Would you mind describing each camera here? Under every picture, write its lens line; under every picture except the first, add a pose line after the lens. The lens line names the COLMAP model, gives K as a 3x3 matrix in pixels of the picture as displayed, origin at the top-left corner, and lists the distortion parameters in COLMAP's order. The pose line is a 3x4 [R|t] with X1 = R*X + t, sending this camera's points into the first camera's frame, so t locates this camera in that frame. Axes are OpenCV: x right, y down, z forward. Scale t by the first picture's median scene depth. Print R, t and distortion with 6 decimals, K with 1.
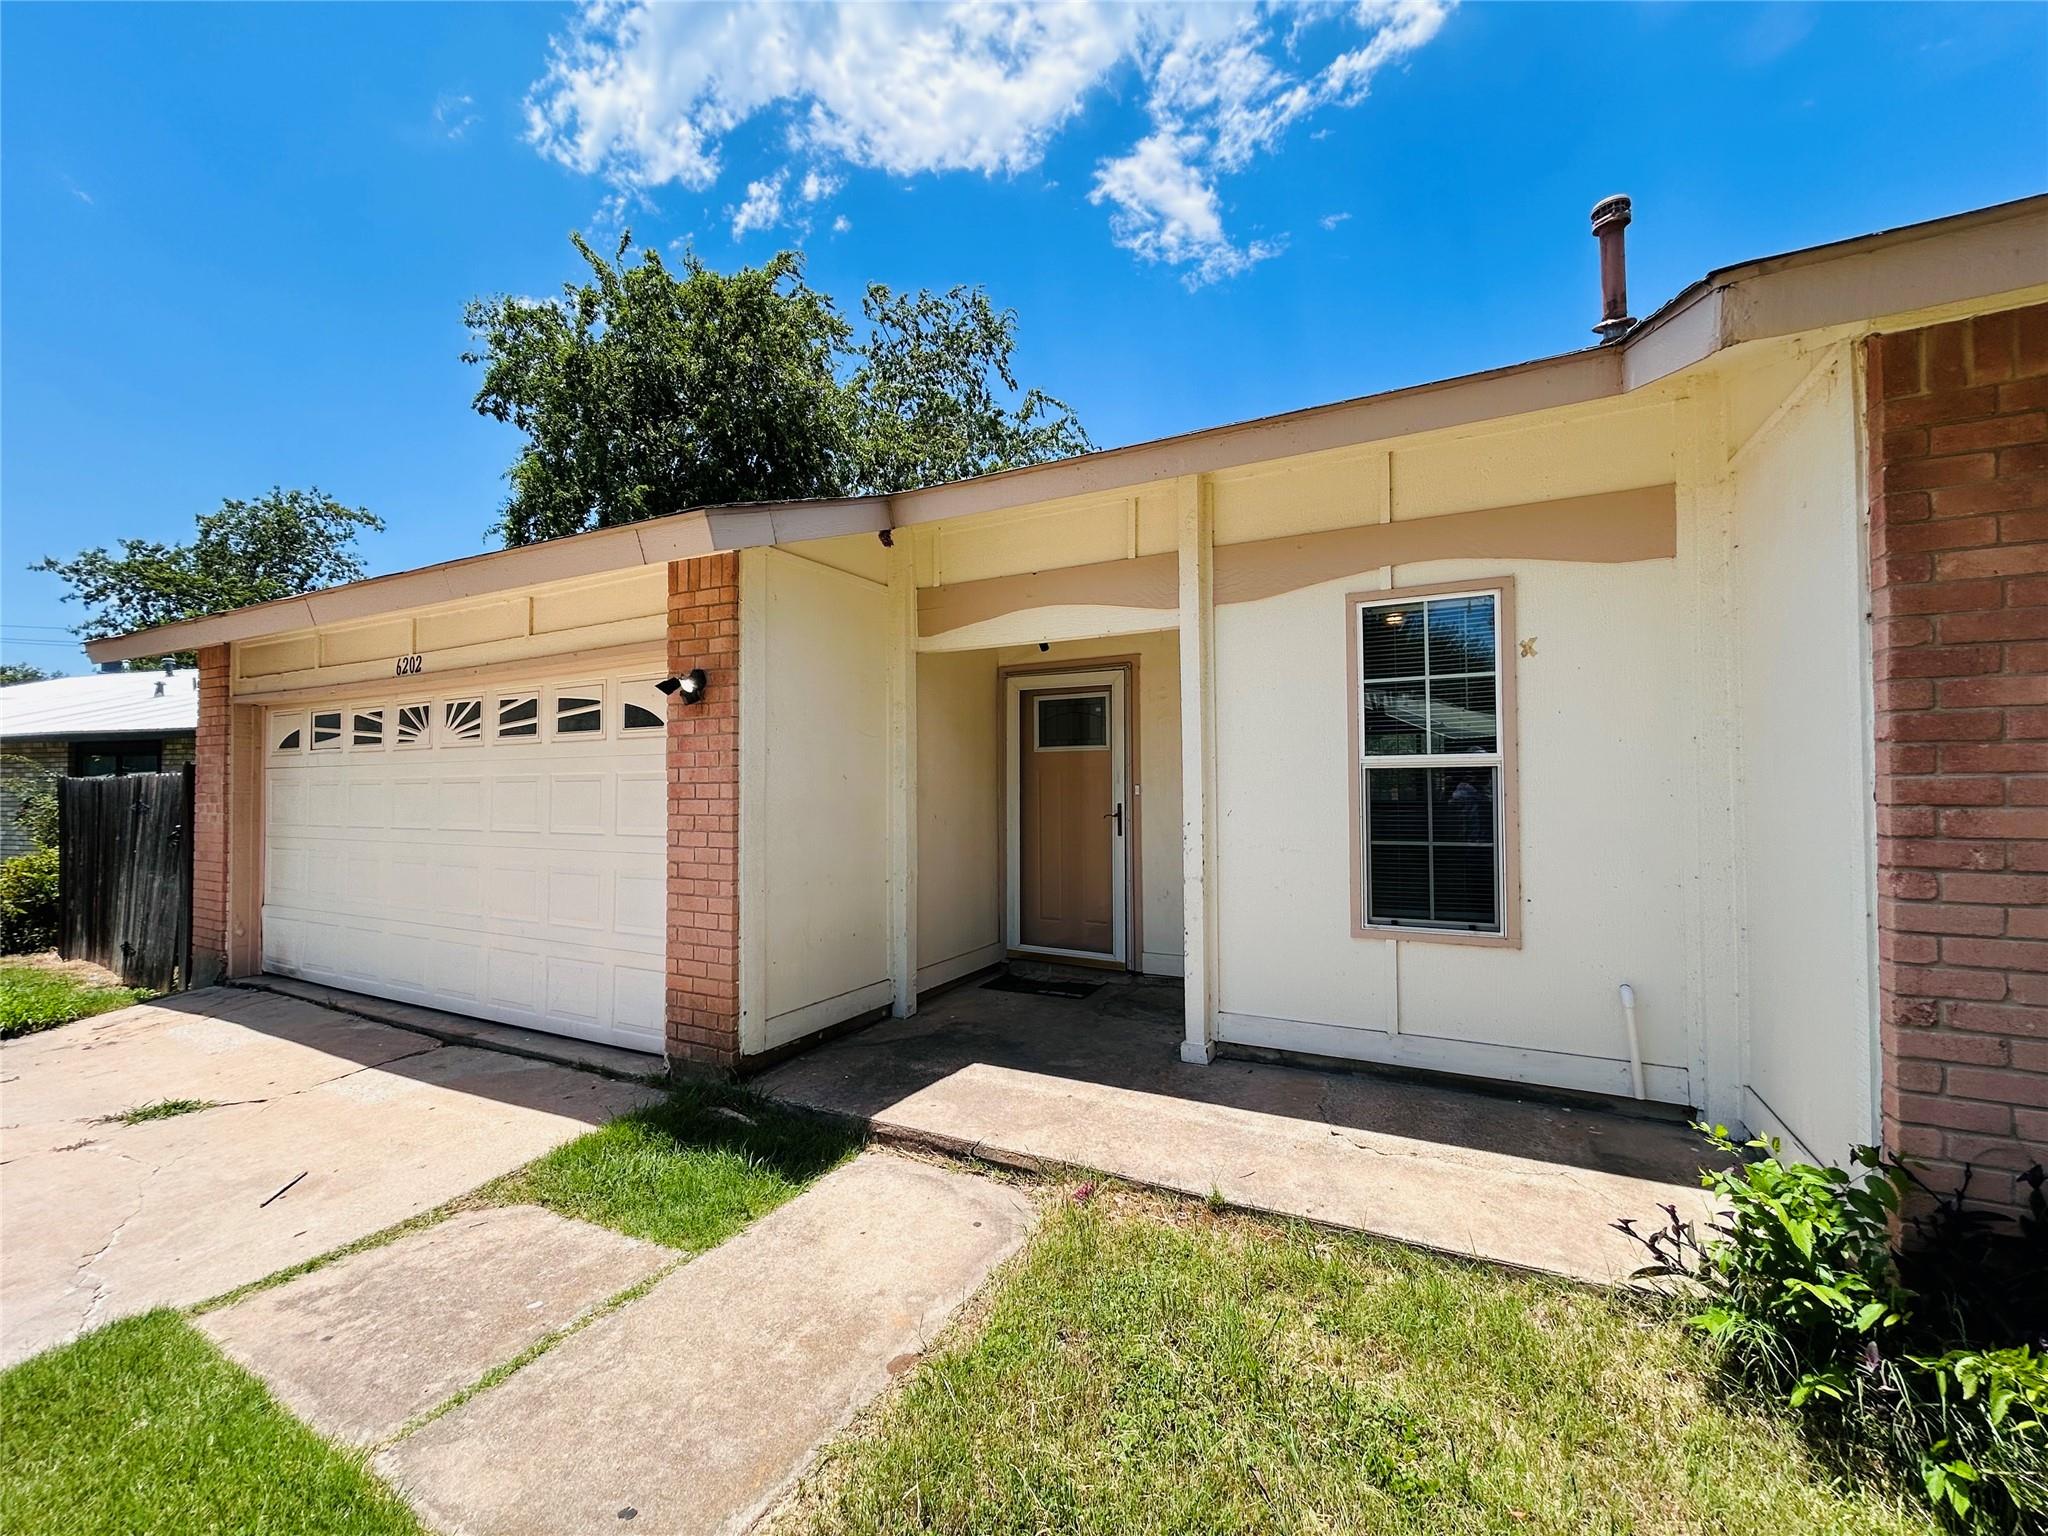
lens RADIAL K [[823.9, 0, 1024.0], [0, 823.9, 768.0], [0, 0, 1]] dist [0.002502, 0.000311]
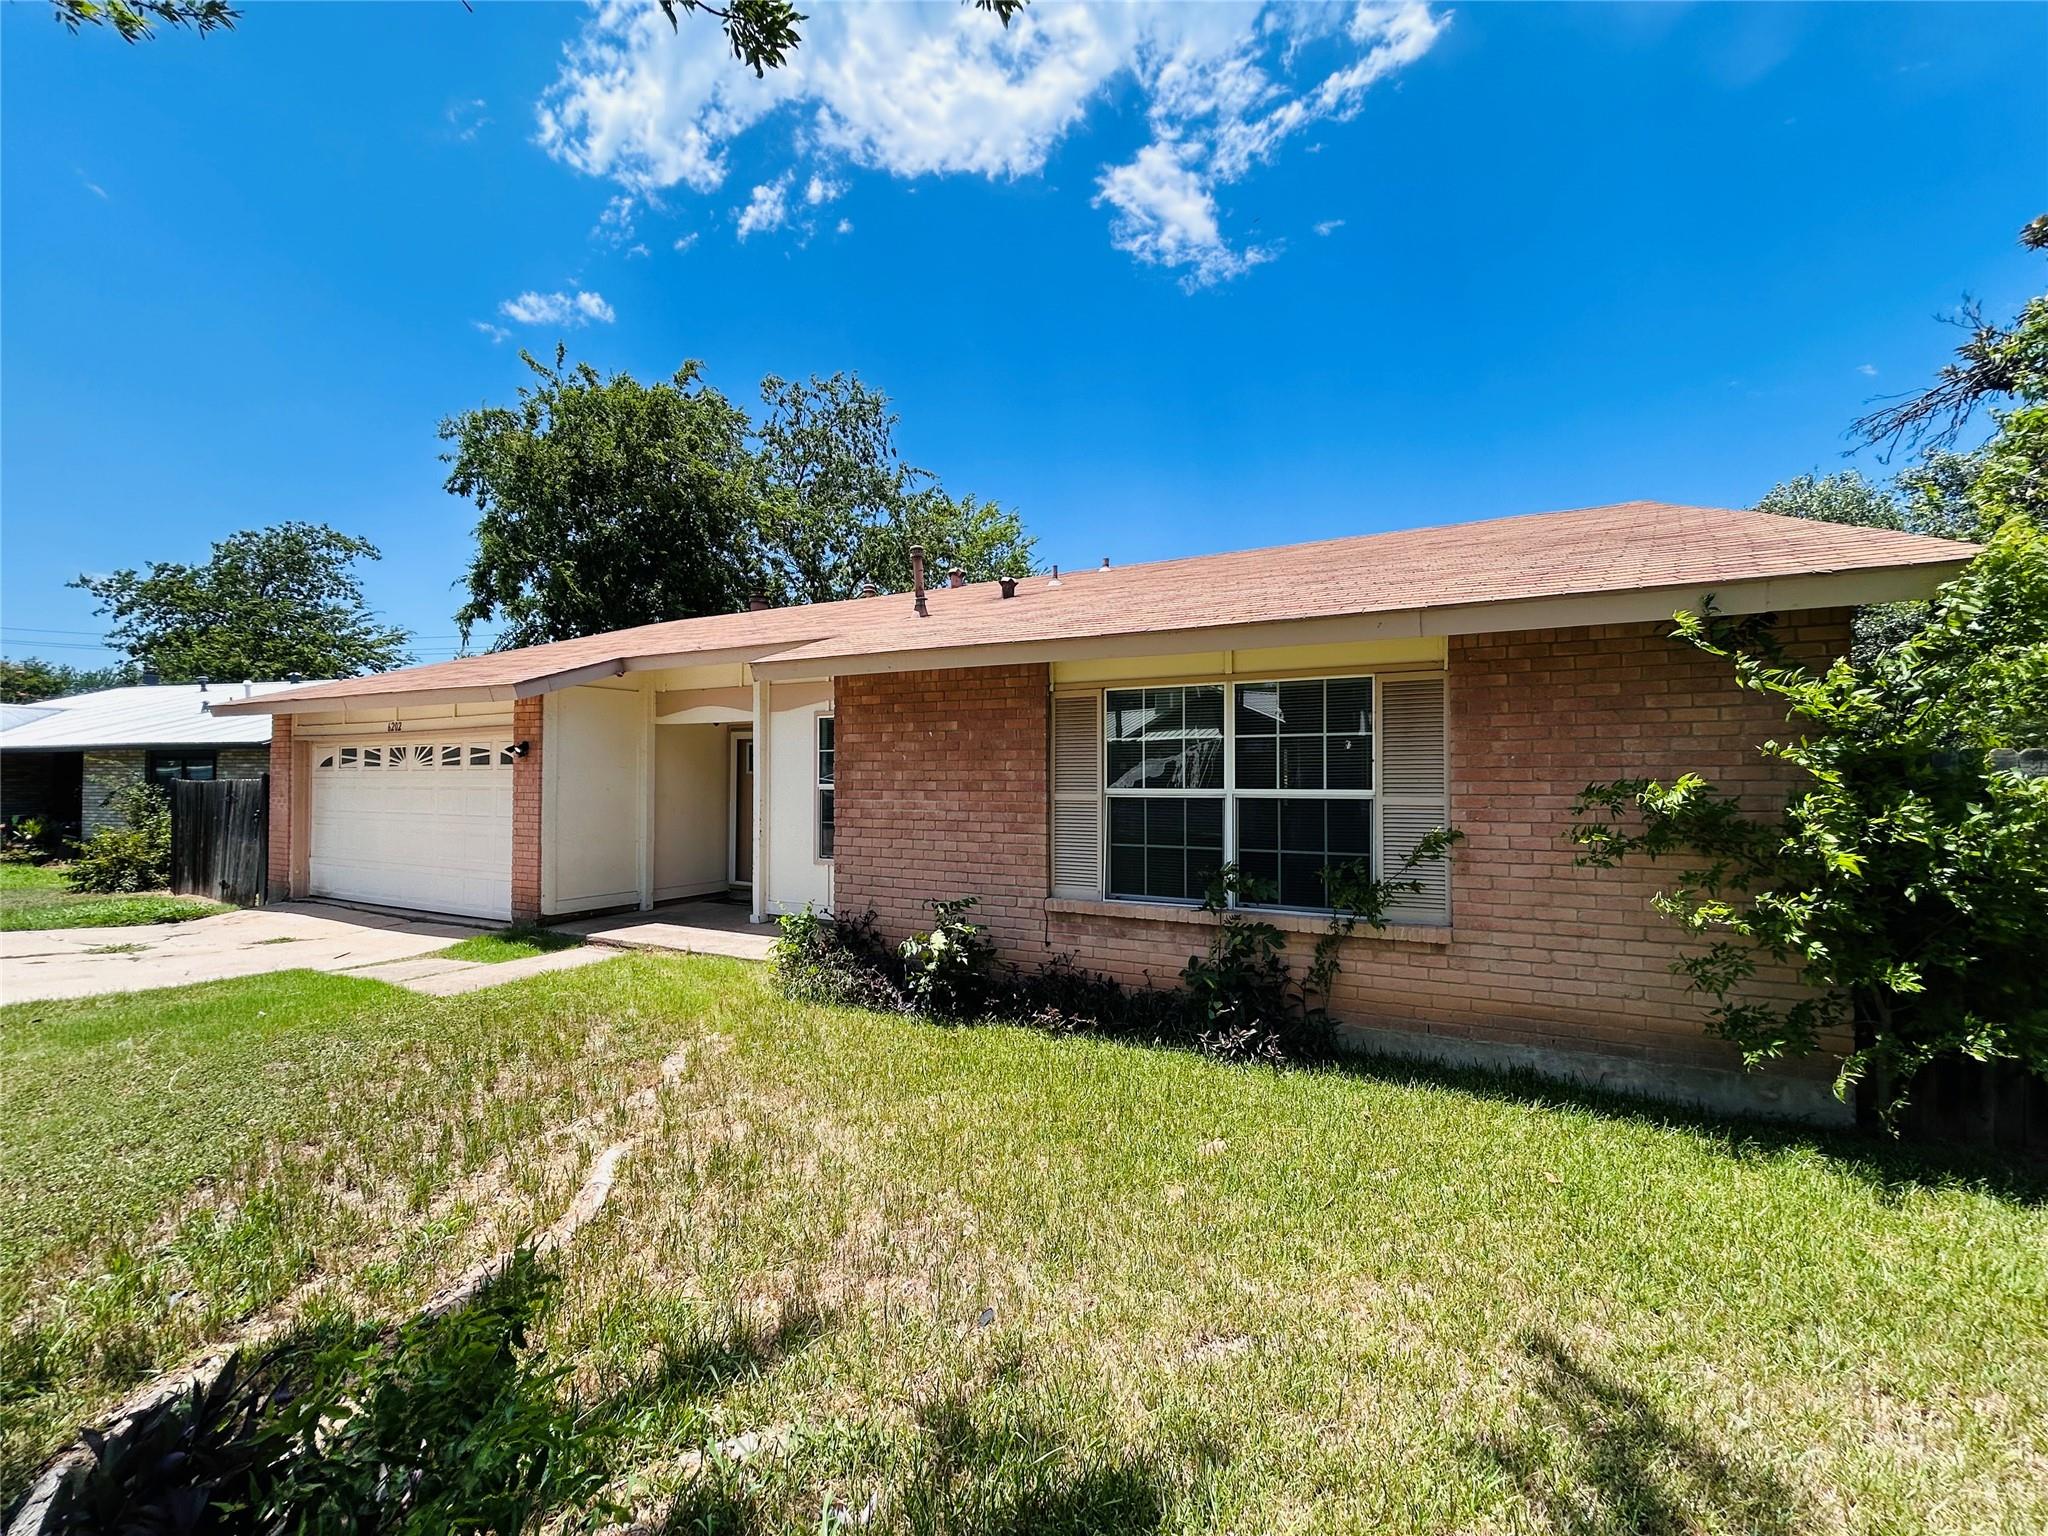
lens RADIAL K [[818.9, 0, 1024.0], [0, 818.9, 768.0], [0, 0, 1]] dist [0.007435, 0.000339]
pose [[0.999933, 0.010654, 0.004556, 0.796704], [-0.010669, 0.999938, 0.003281, -0.058853], [-0.004521, -0.003330, 0.999984, -1.032733]]
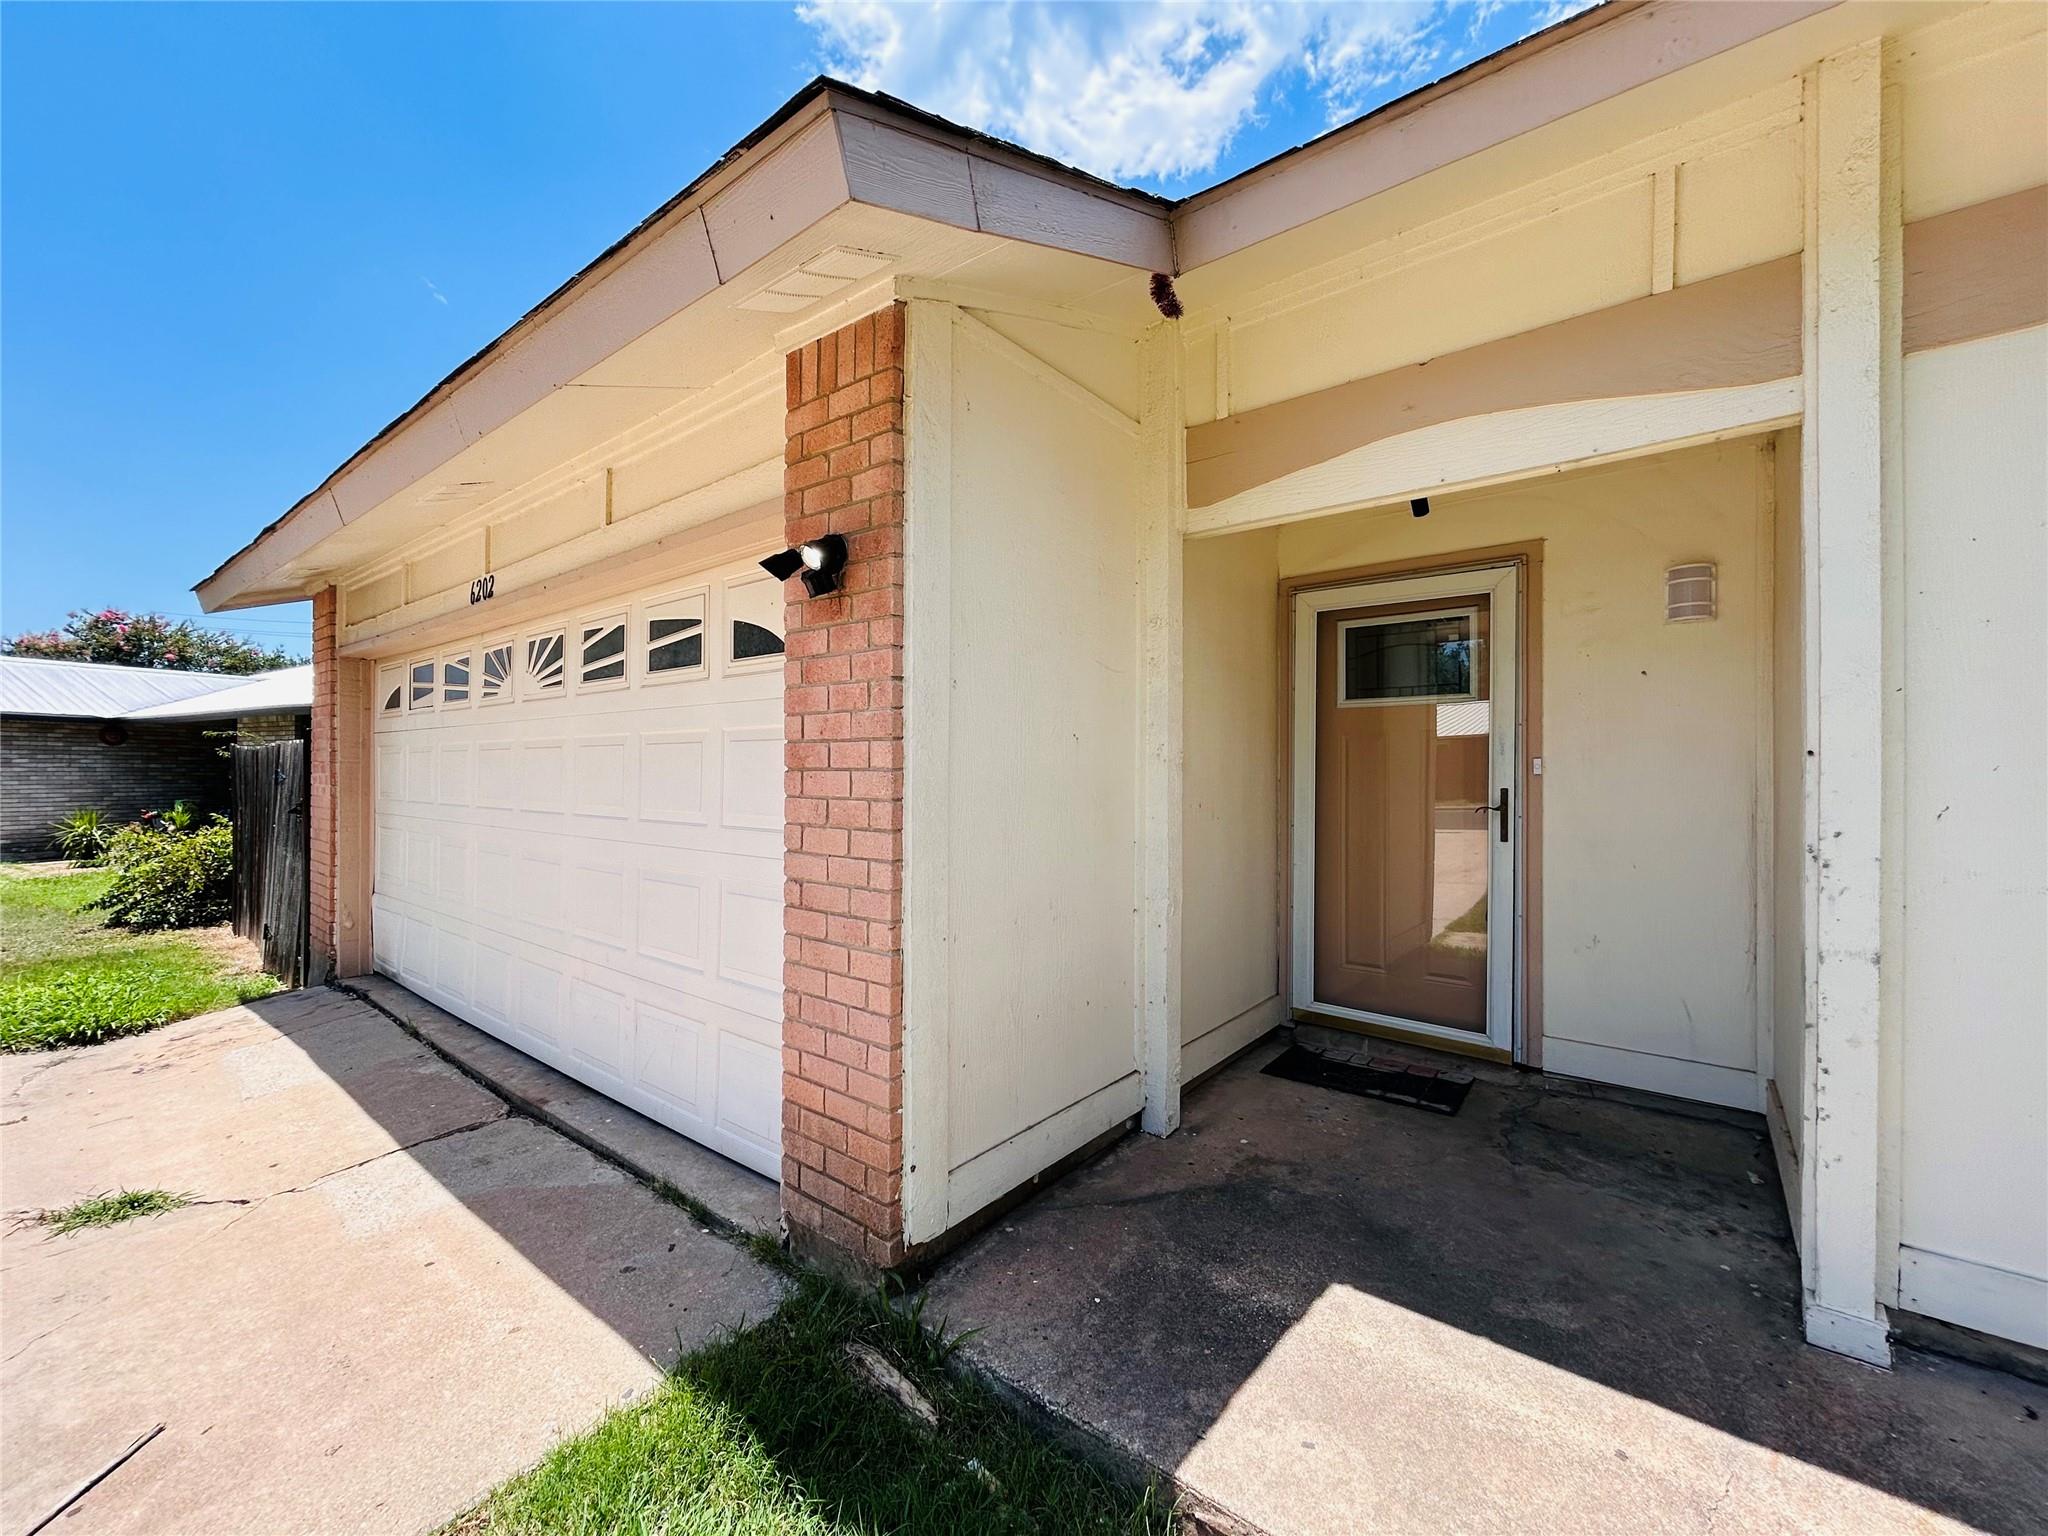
lens RADIAL K [[823.9, 0, 1024.0], [0, 823.9, 768.0], [0, 0, 1]] dist [0.002502, 0.000311]
pose [[0.982045, 0.009401, -0.188412, -0.141317], [-0.005495, 0.999759, 0.021242, 0.020583], [0.188566, -0.019825, 0.981860, 0.411219]]
